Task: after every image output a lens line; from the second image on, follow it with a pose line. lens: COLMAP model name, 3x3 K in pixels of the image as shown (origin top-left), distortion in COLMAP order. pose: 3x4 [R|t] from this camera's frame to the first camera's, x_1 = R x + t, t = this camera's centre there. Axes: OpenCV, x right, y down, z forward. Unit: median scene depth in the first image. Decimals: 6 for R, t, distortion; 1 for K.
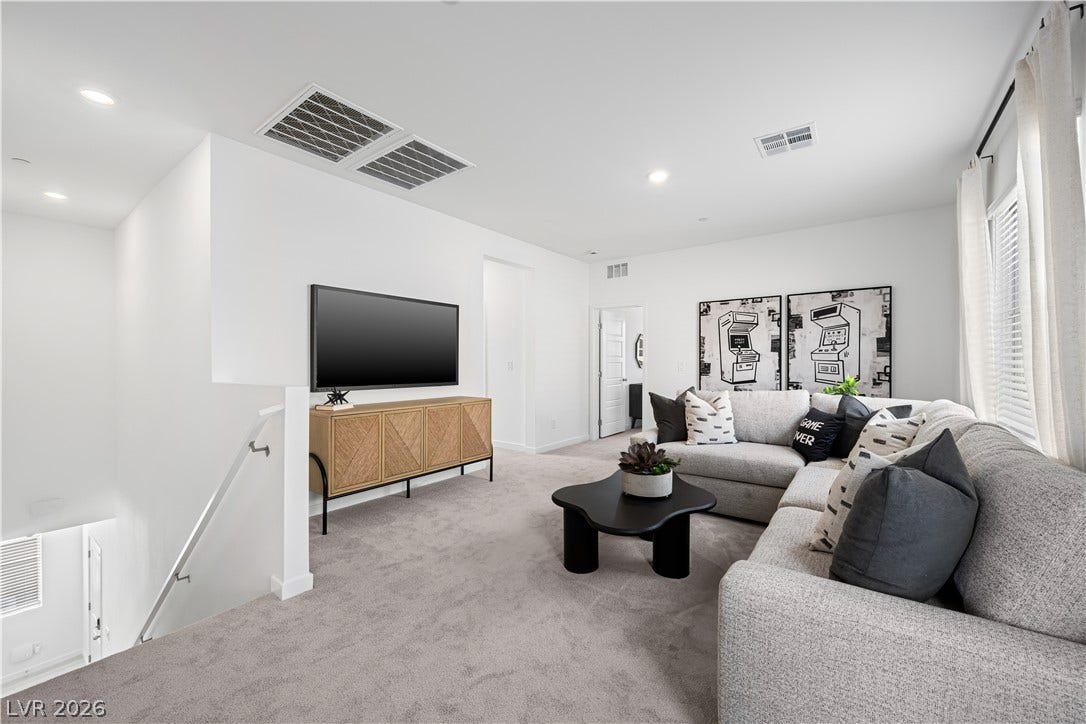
lens RADIAL K [[429.4, 0, 543.5], [0, 429.4, 357.5], [0, 0, 1]] dist [-0.001695, 0.001012]
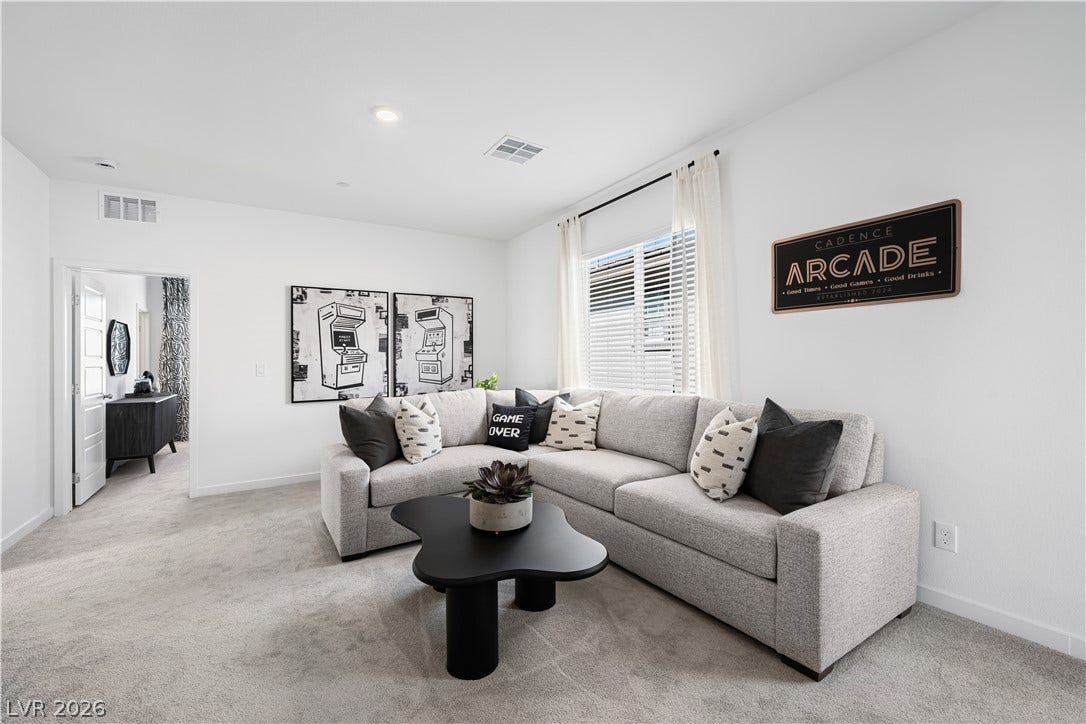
lens RADIAL K [[460.0, 0, 545.2], [0, 460.0, 361.3], [0, 0, 1]] dist [-0.000566, -0.000829]
pose [[0.342114, -0.004833, 0.939646, -0.283930], [0.002500, 0.999988, 0.004233, 0.004179], [-0.939655, 0.000901, 0.342122, 0.333557]]
